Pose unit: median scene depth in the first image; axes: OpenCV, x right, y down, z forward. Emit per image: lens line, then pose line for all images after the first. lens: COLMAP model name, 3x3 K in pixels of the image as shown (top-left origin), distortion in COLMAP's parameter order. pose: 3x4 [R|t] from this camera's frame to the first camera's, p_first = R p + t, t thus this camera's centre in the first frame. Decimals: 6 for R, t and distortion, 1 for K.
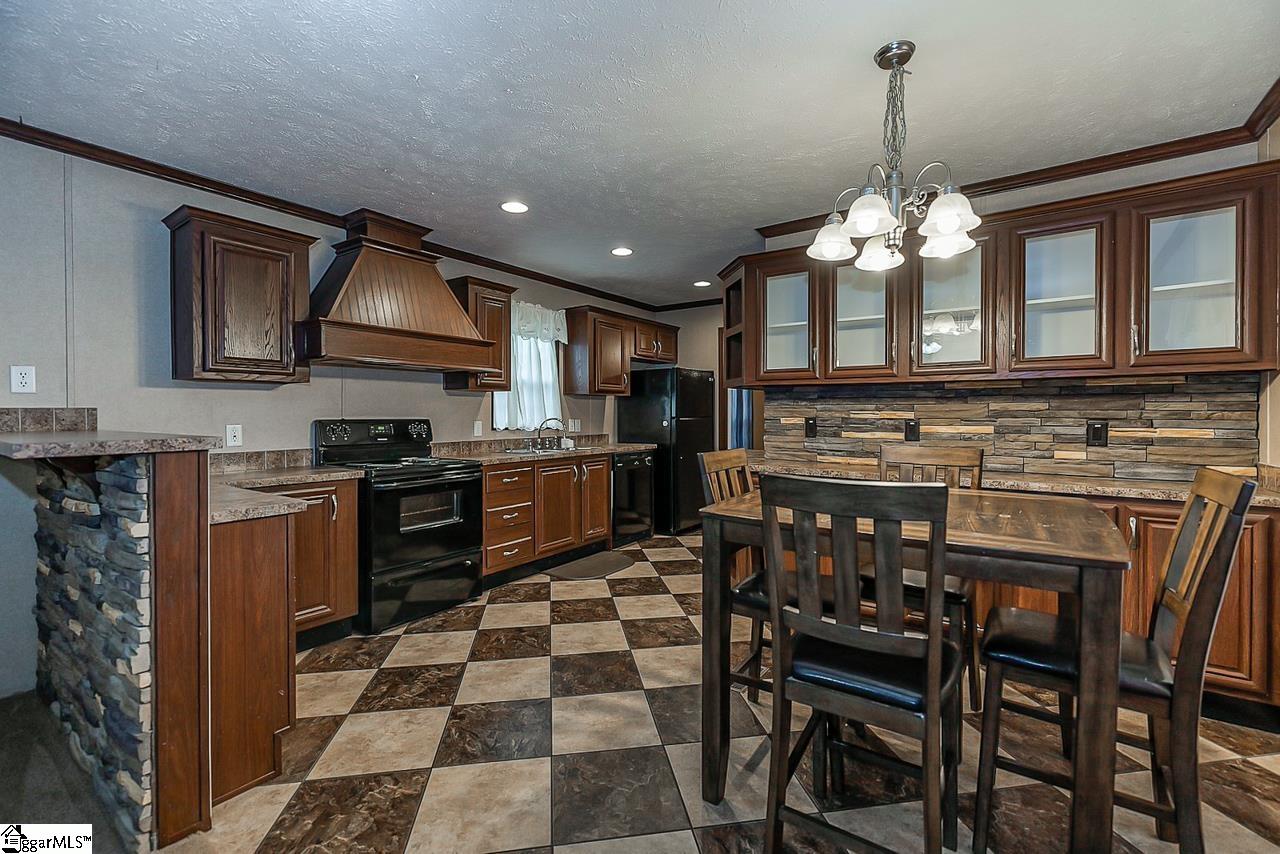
lens RADIAL K [[551.2, 0, 634.5], [0, 551.2, 417.8], [0, 0, 1]] dist [0.001818, -0.001632]
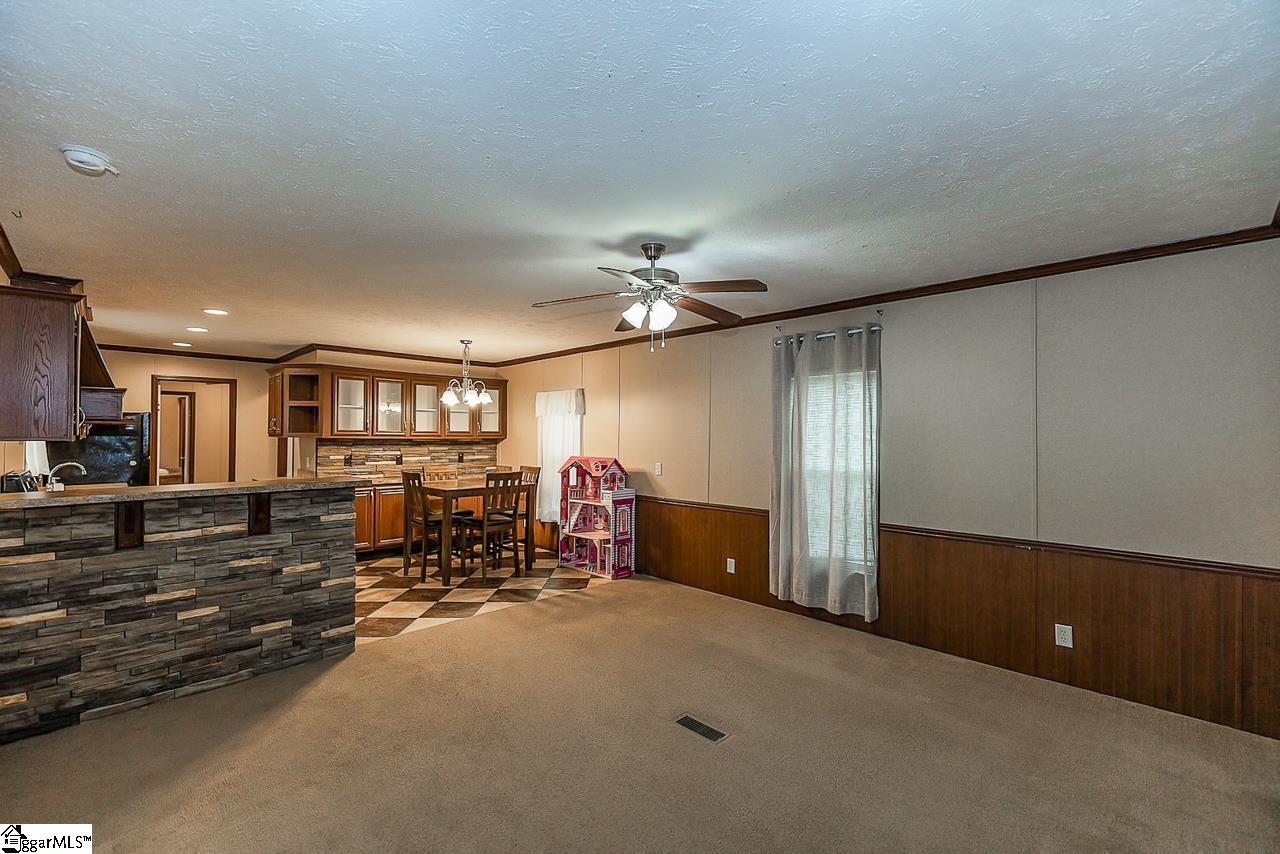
lens RADIAL K [[551.2, 0, 604.9], [0, 551.2, 429.3], [0, 0, 1]] dist [0.001818, -0.001632]
pose [[0.224234, 0.010409, 0.974480, -1.381256], [0.006455, 0.999905, -0.012166, -0.063437], [-0.974514, 0.009019, 0.224146, -0.278438]]
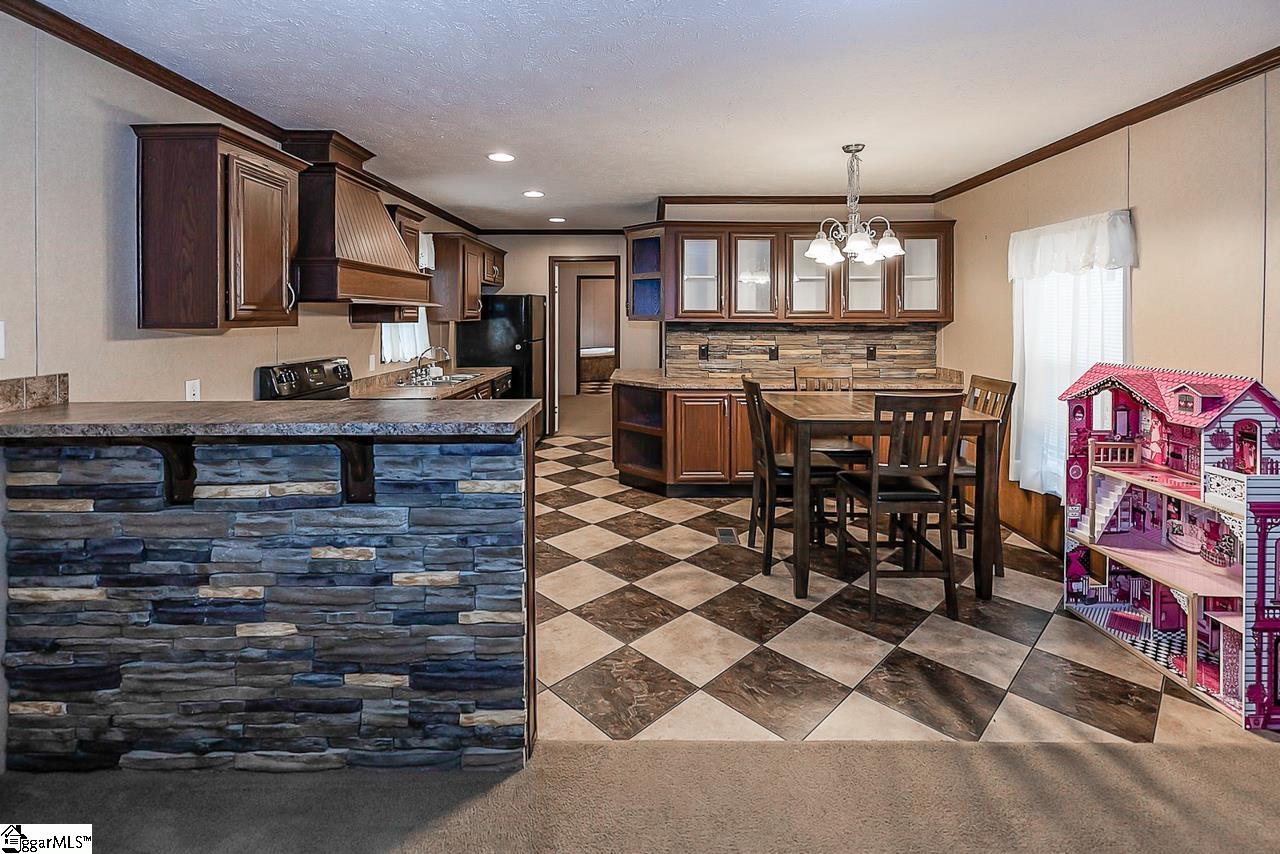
lens RADIAL K [[551.2, 0, 651.7], [0, 551.2, 320.5], [0, 0, 1]] dist [0.001818, -0.001632]
pose [[0.820497, -0.007354, 0.571603, -0.606846], [0.009418, 0.999955, -0.000654, -0.065159], [-0.571573, 0.005920, 0.820530, -0.045776]]
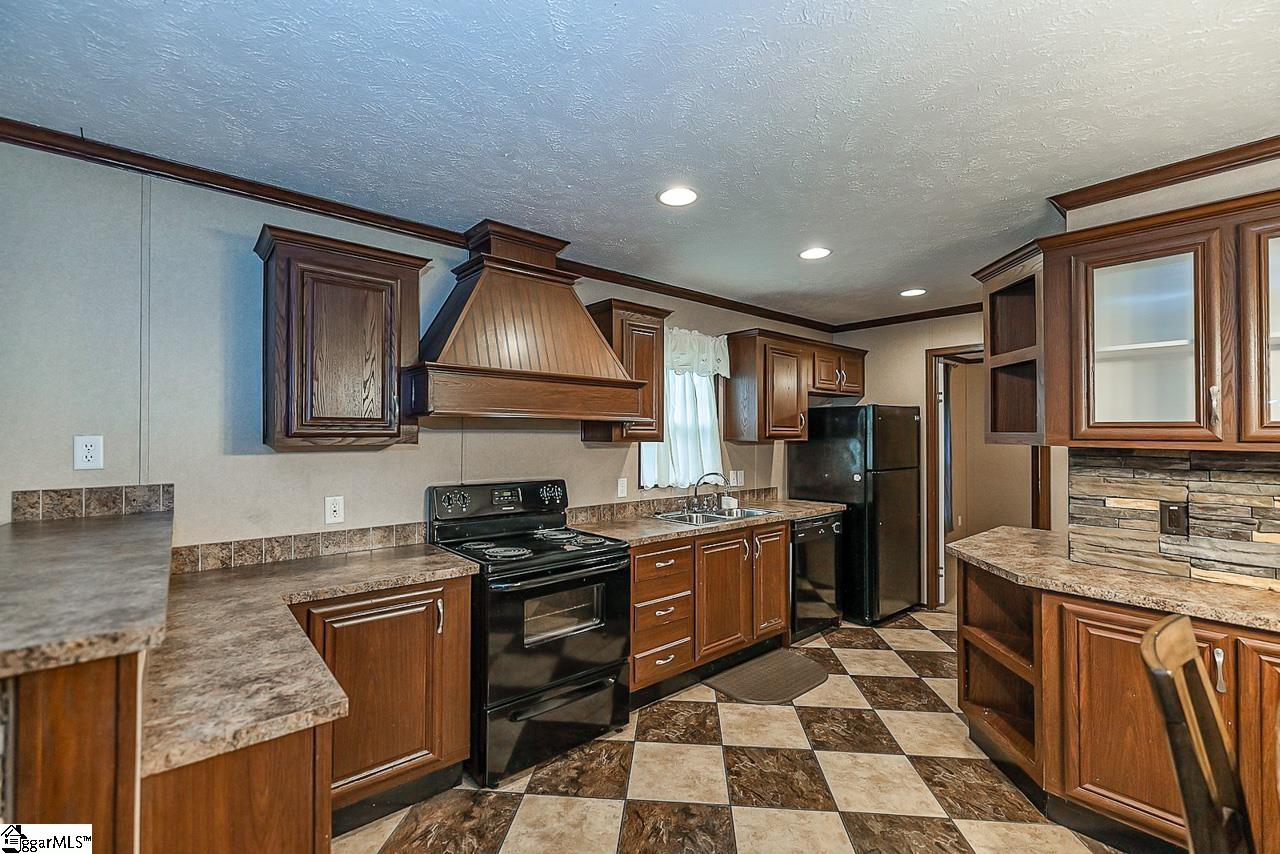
lens RADIAL K [[551.2, 0, 628.6], [0, 551.2, 423.5], [0, 0, 1]] dist [0.001818, -0.001632]
pose [[0.968821, -0.003828, -0.247731, -0.104948], [-0.003870, 0.999525, -0.030577, -0.067989], [0.247730, 0.030582, 0.968346, 0.307555]]
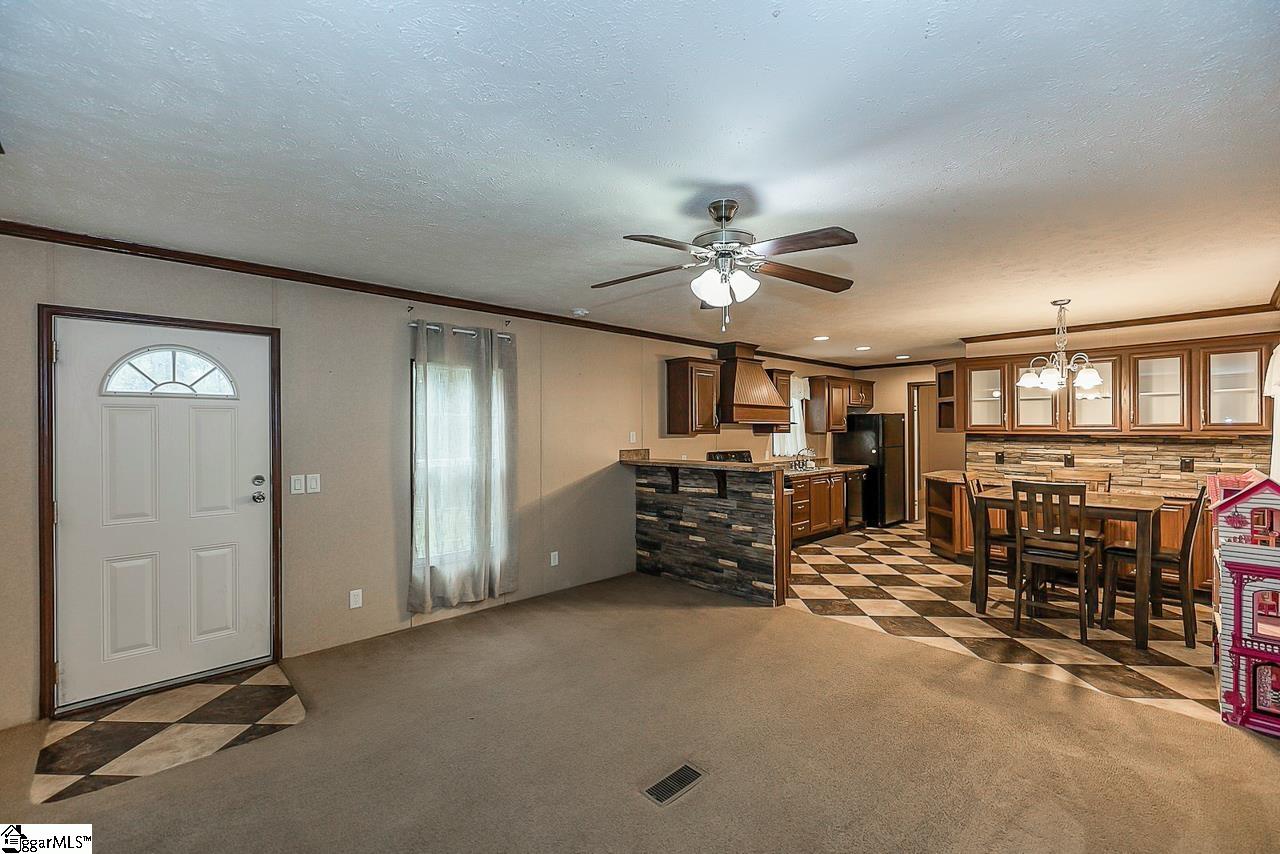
lens RADIAL K [[519.0, 0, 637.3], [0, 519.0, 423.8], [0, 0, 1]] dist [0.002077, 0.000115]
pose [[0.976158, -0.006621, -0.216962, -0.453526], [0.001967, 0.999763, -0.021658, -0.058946], [0.217054, 0.020715, 0.975940, -0.865672]]
